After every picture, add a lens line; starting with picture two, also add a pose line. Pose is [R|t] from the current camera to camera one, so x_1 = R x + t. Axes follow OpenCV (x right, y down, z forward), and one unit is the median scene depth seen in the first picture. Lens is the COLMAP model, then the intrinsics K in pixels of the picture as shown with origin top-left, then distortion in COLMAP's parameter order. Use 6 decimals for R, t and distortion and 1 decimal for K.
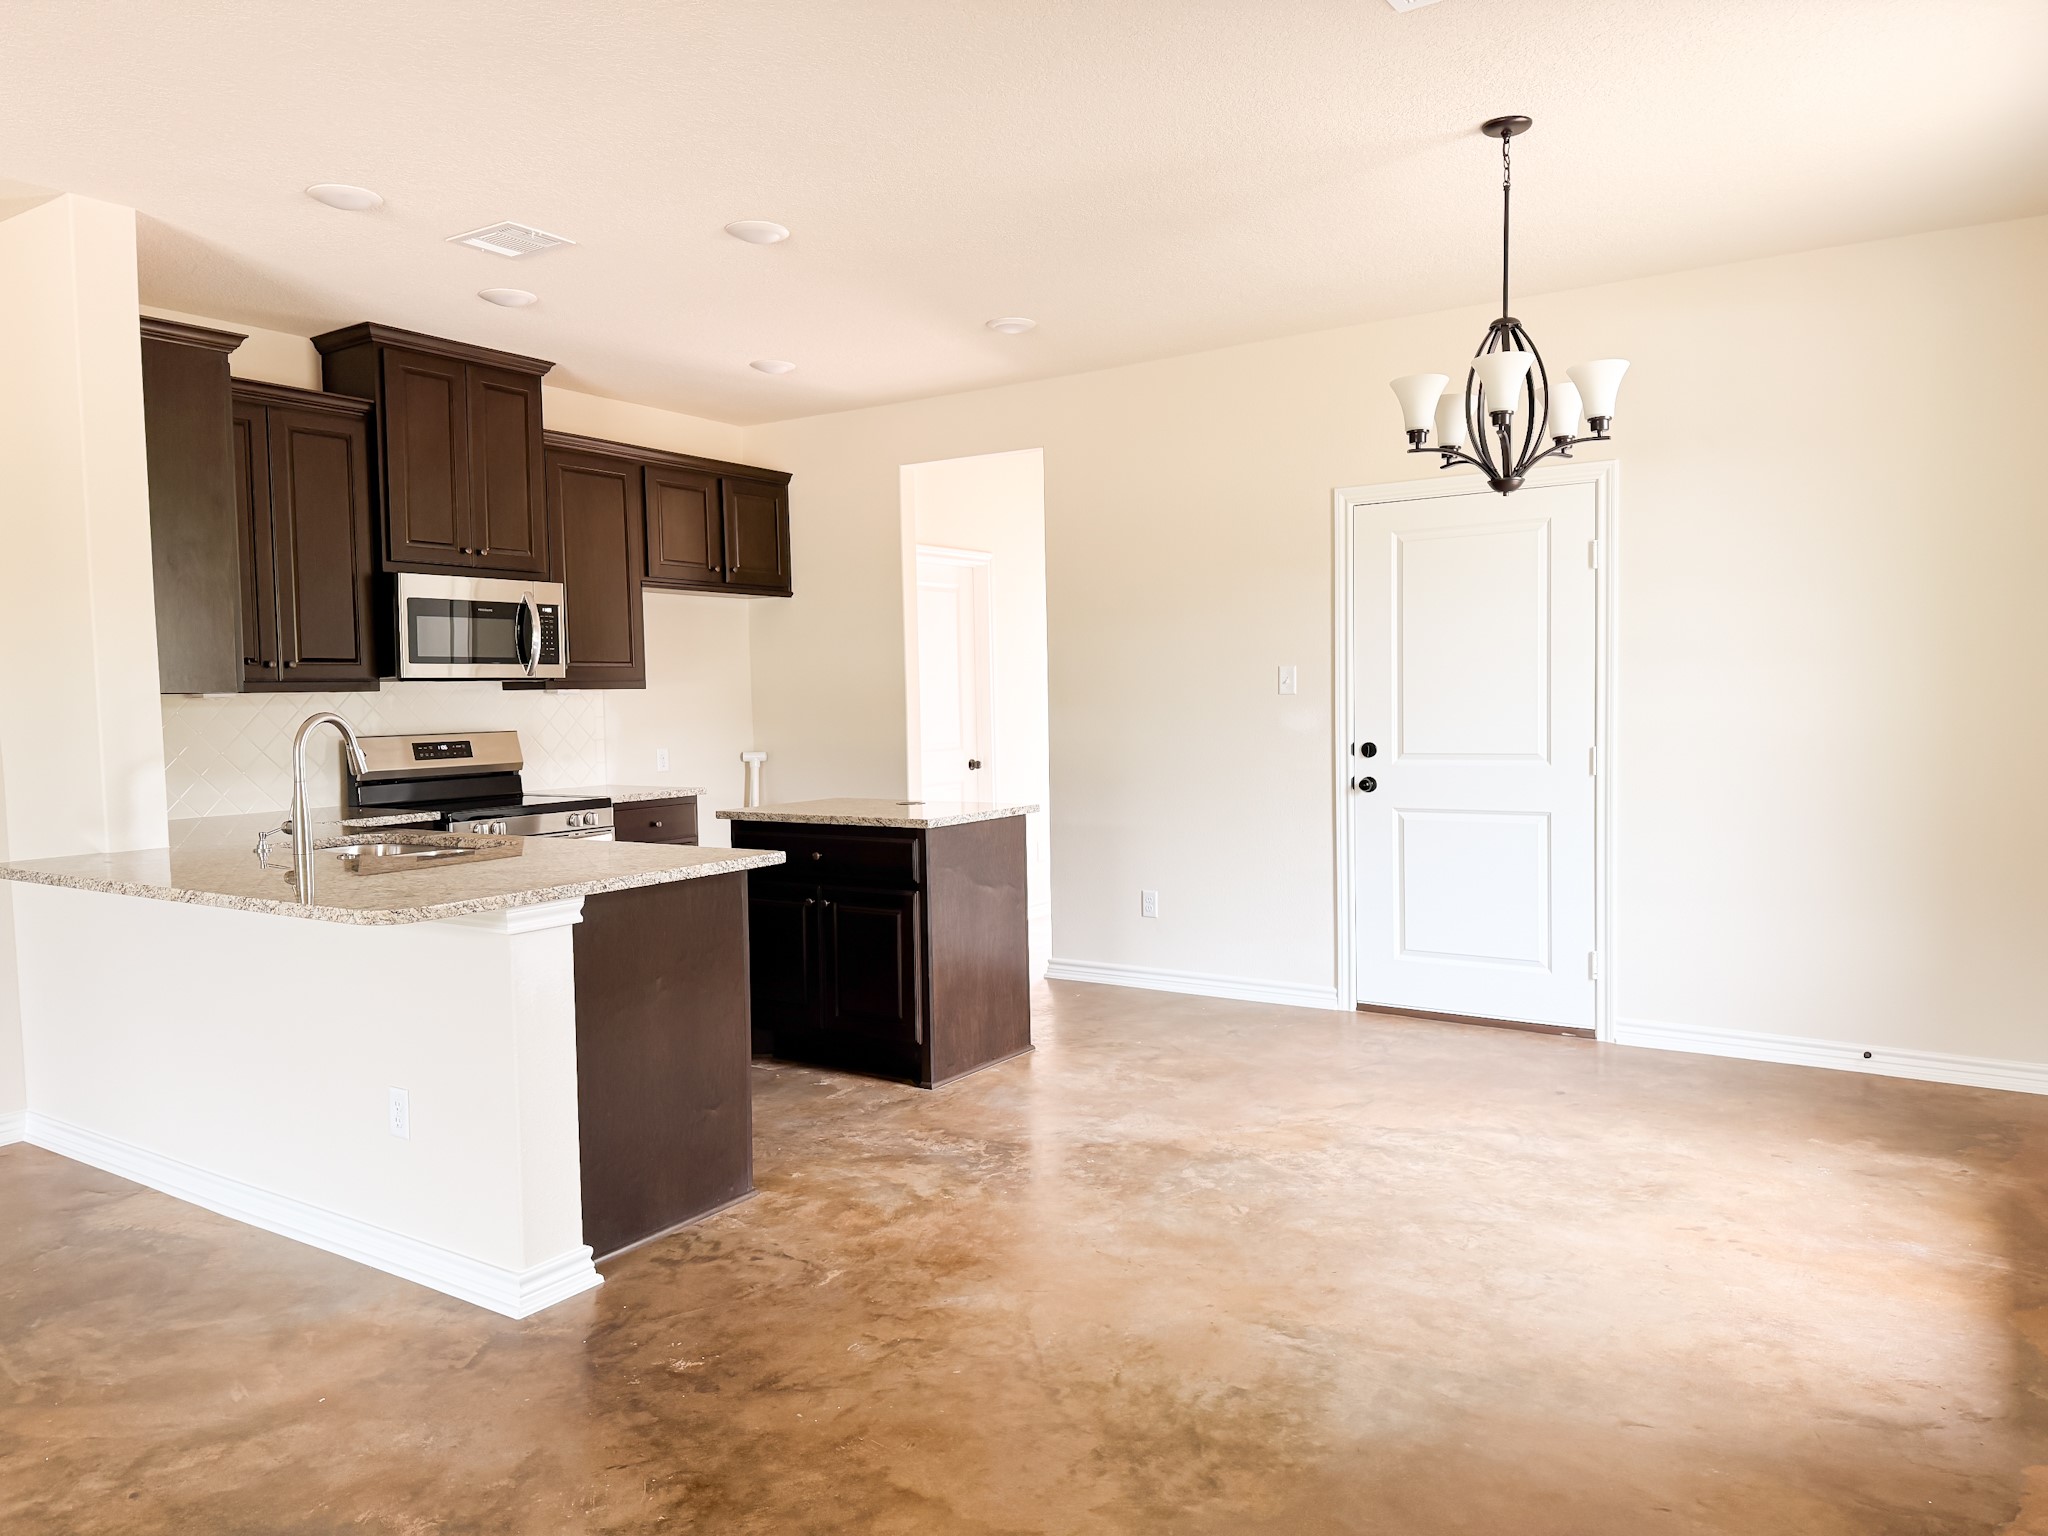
lens RADIAL K [[1442.7, 0, 1021.6], [0, 1442.7, 772.6], [0, 0, 1]] dist [0.056758, -0.066413]
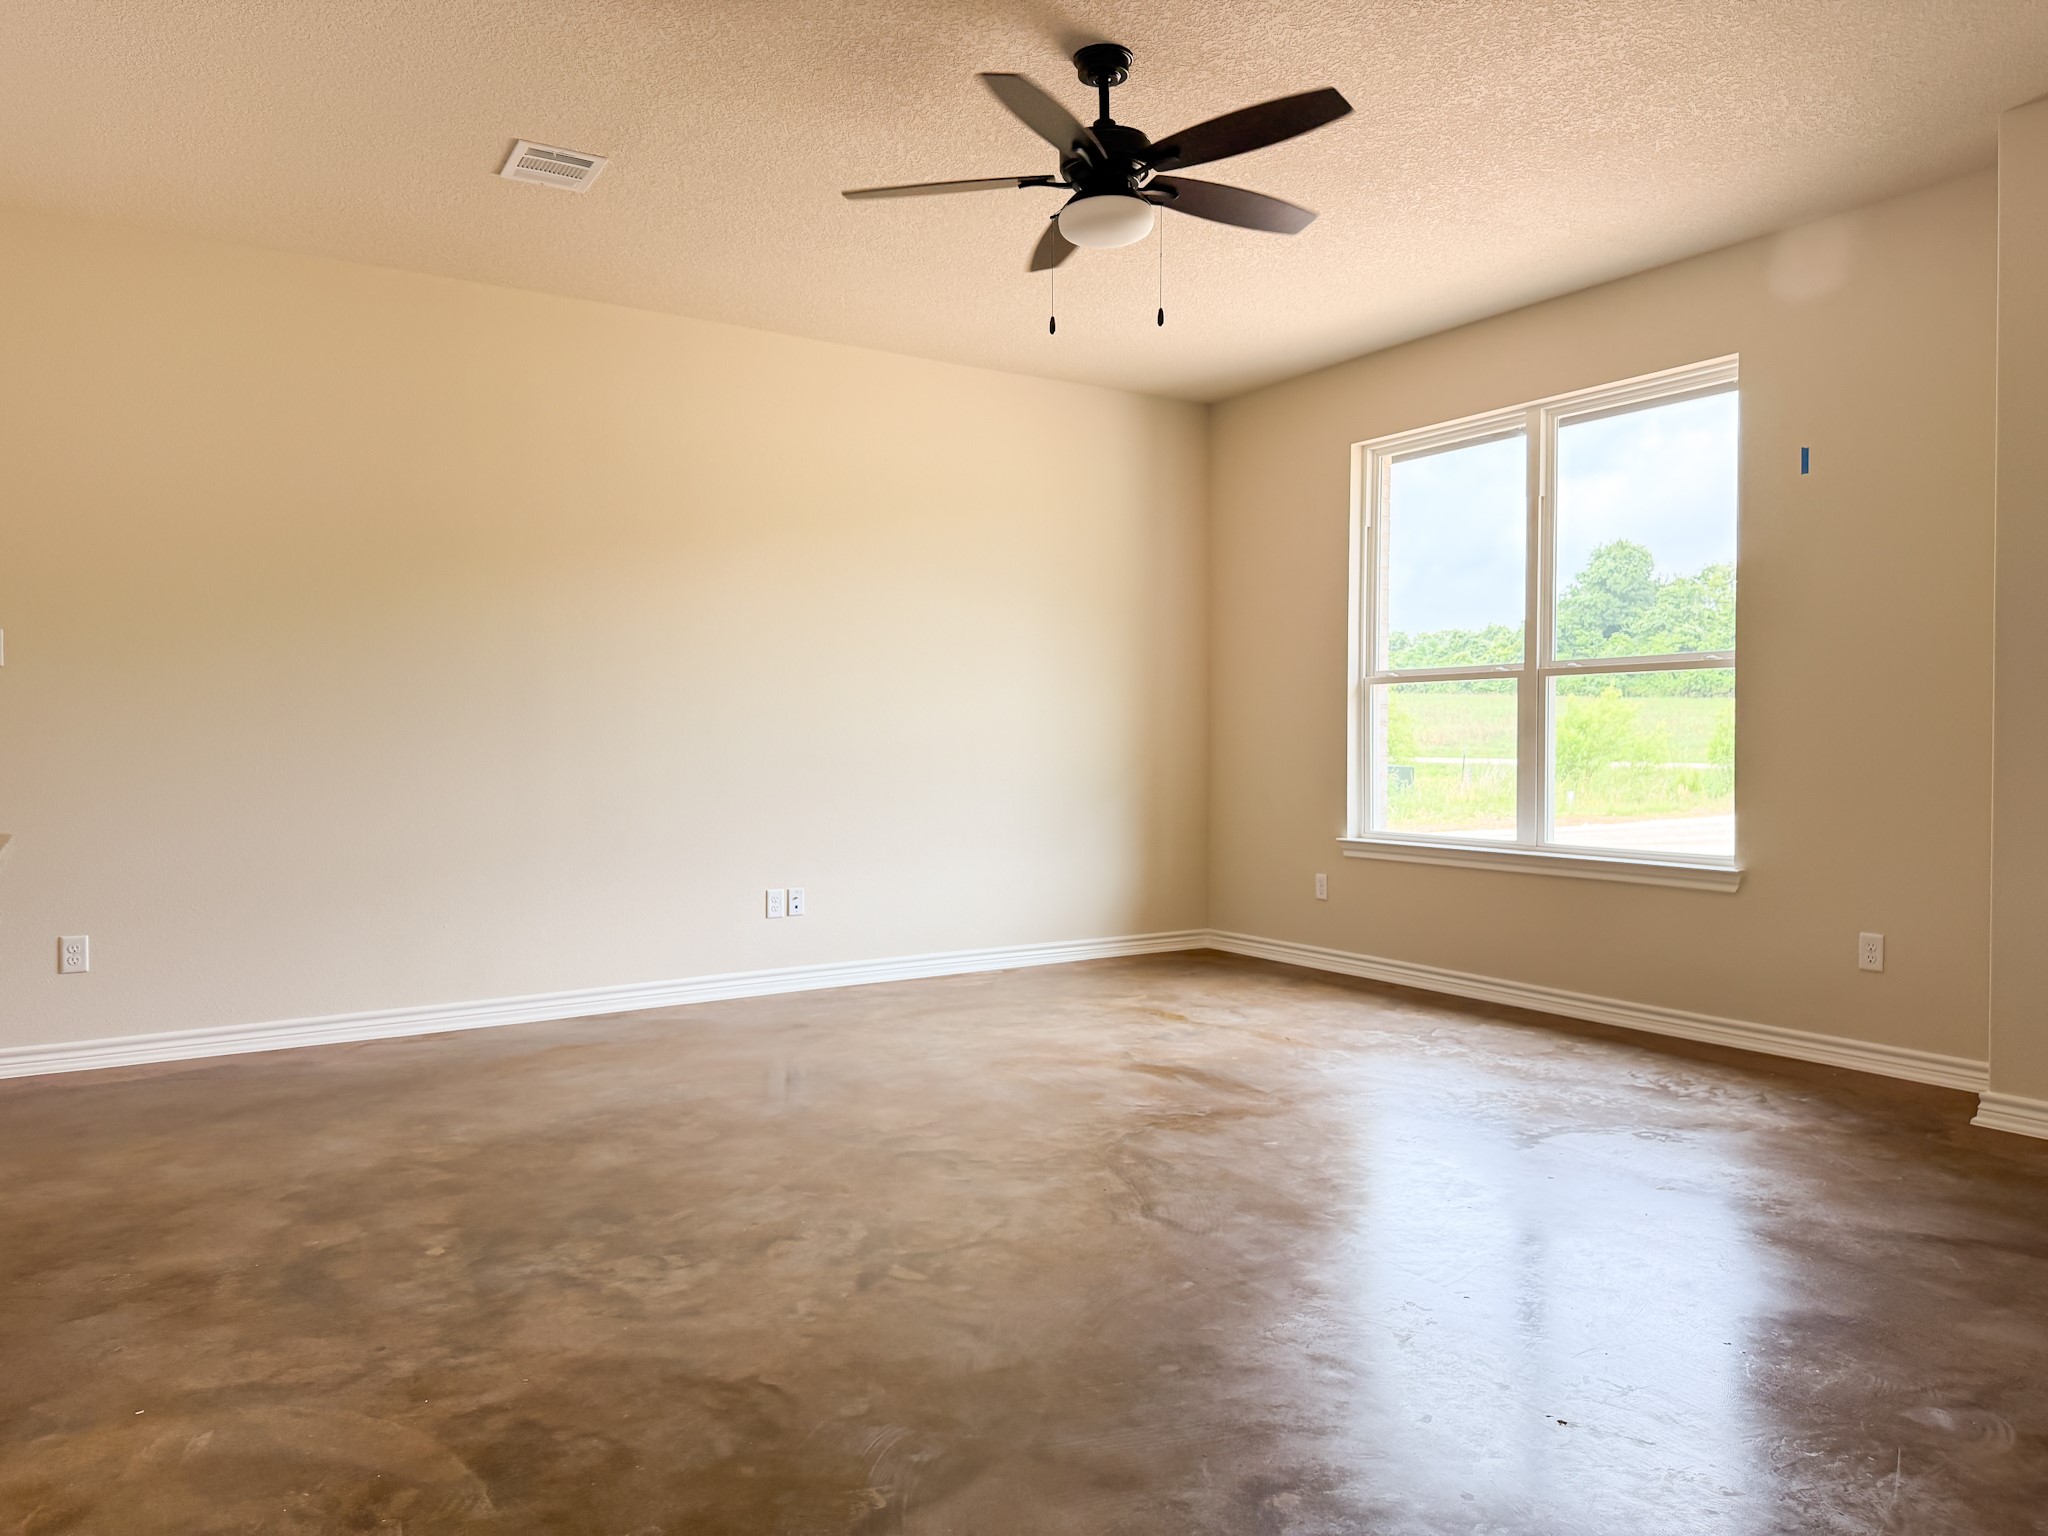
lens RADIAL K [[1442.7, 0, 1006.9], [0, 1442.7, 776.0], [0, 0, 1]] dist [0.056758, -0.066413]
pose [[-0.914987, 0.004939, 0.403453, -0.790167], [0.039637, 0.996189, 0.077699, 0.013397], [-0.401532, 0.087085, -0.911695, 0.950948]]
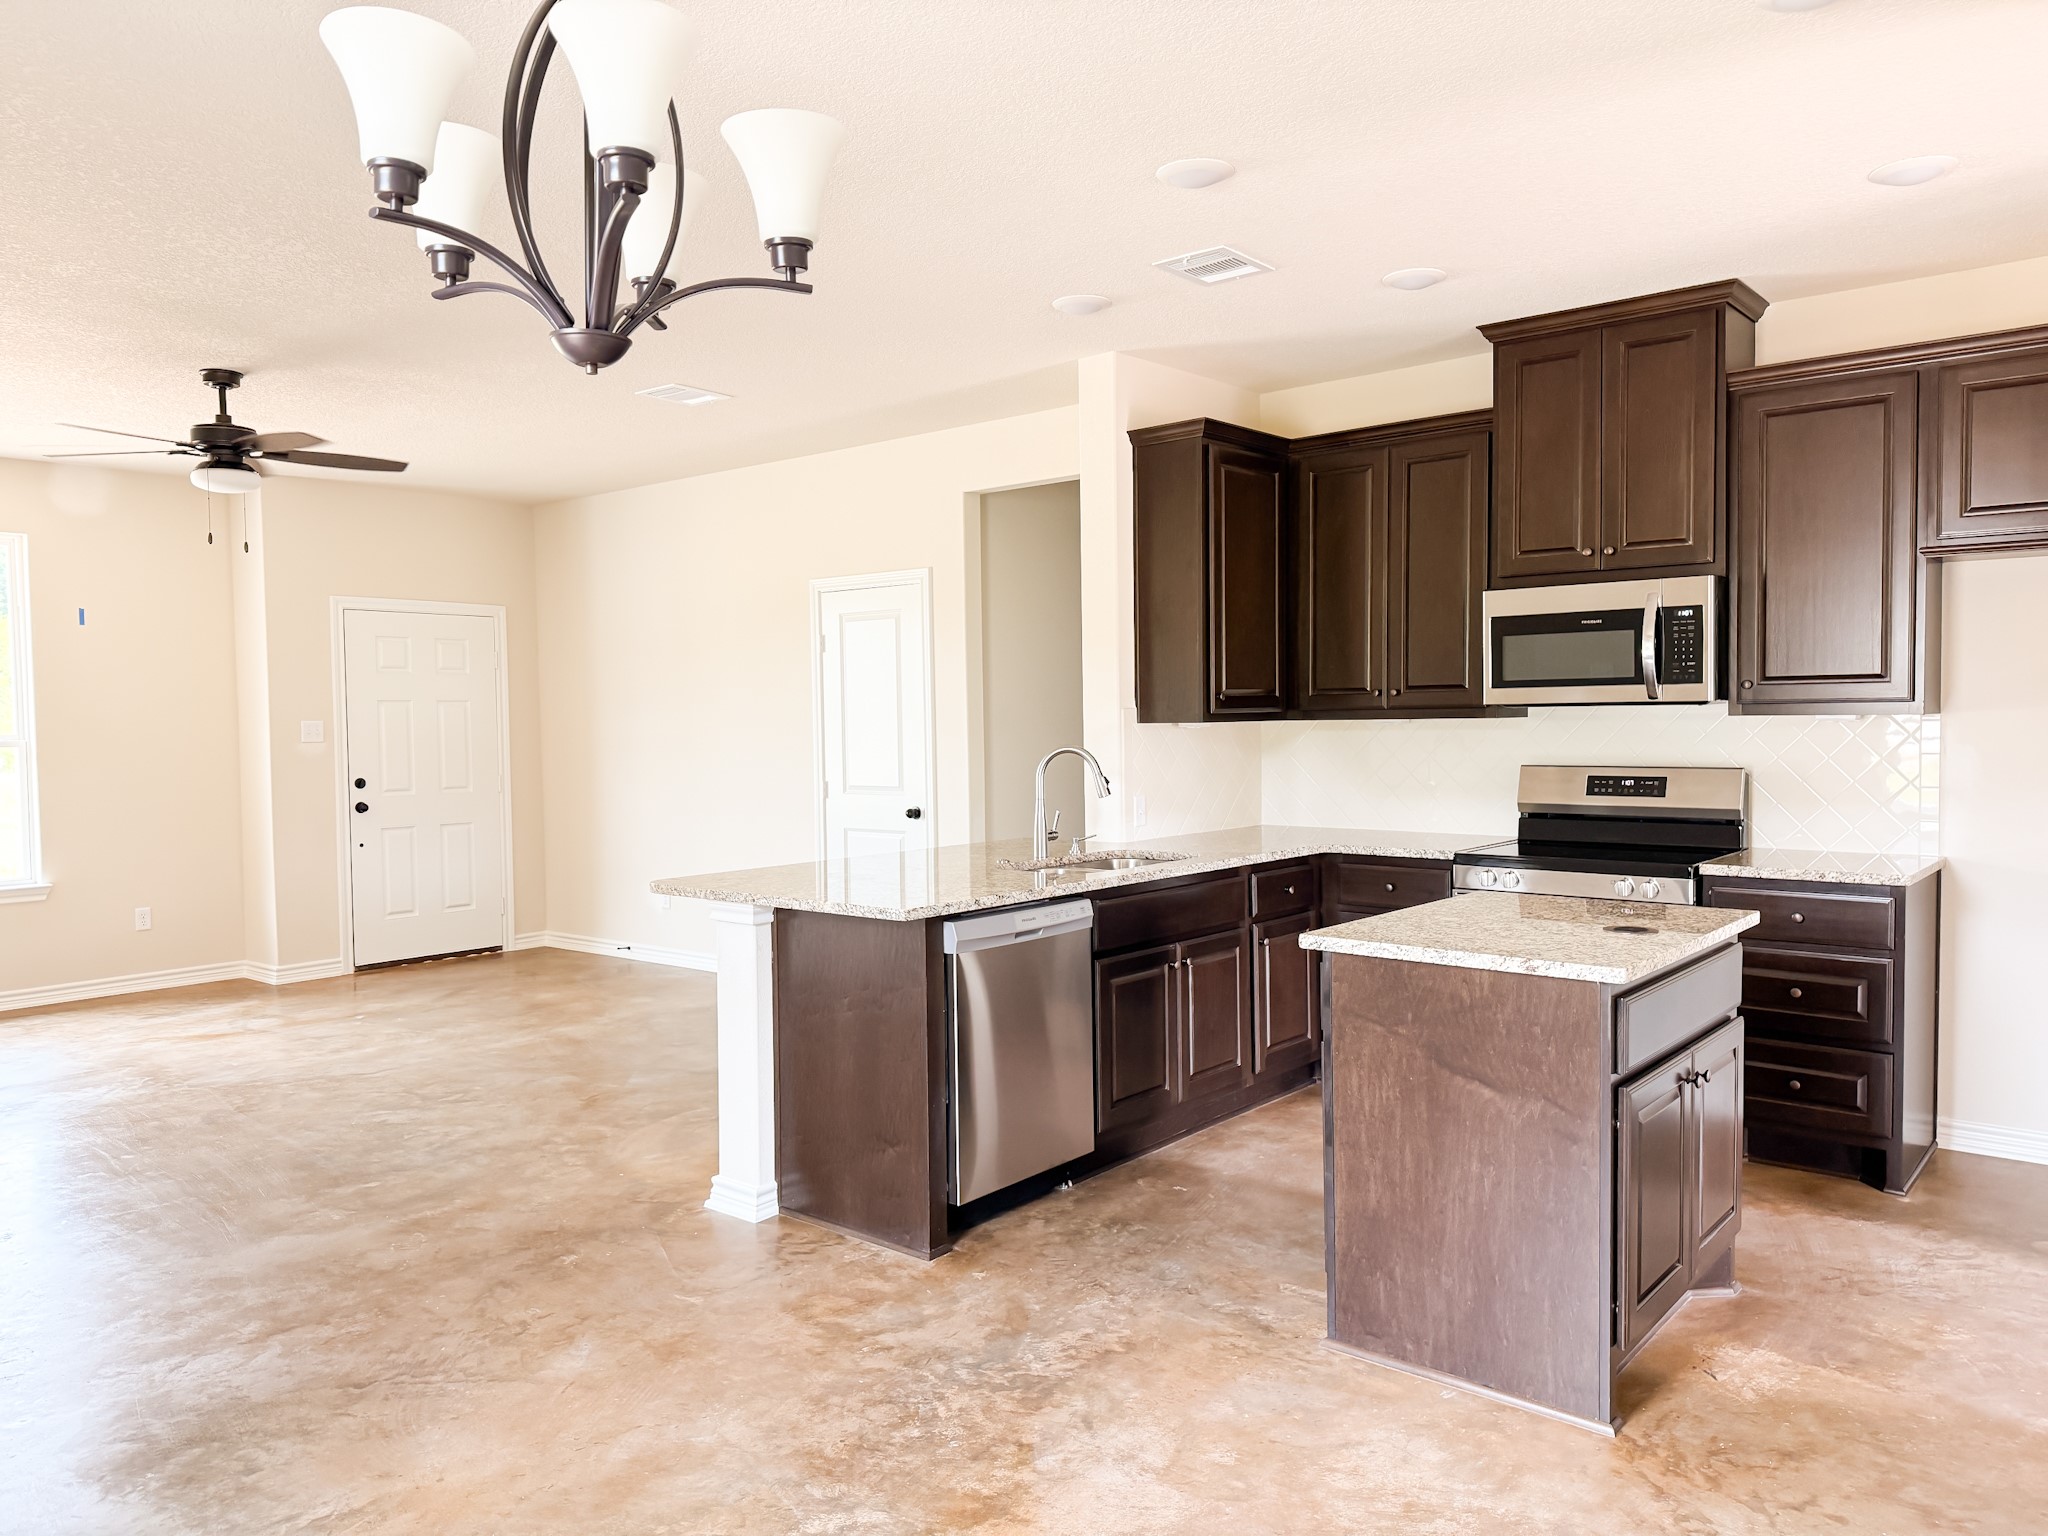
lens RADIAL K [[1442.7, 0, 1012.7], [0, 1442.7, 765.1], [0, 0, 1]] dist [0.056758, -0.066413]
pose [[-0.125598, 0.056772, -0.990456, 0.647303], [-0.039736, 0.997272, 0.062202, -0.088050], [0.991285, 0.047169, -0.122999, 0.998962]]
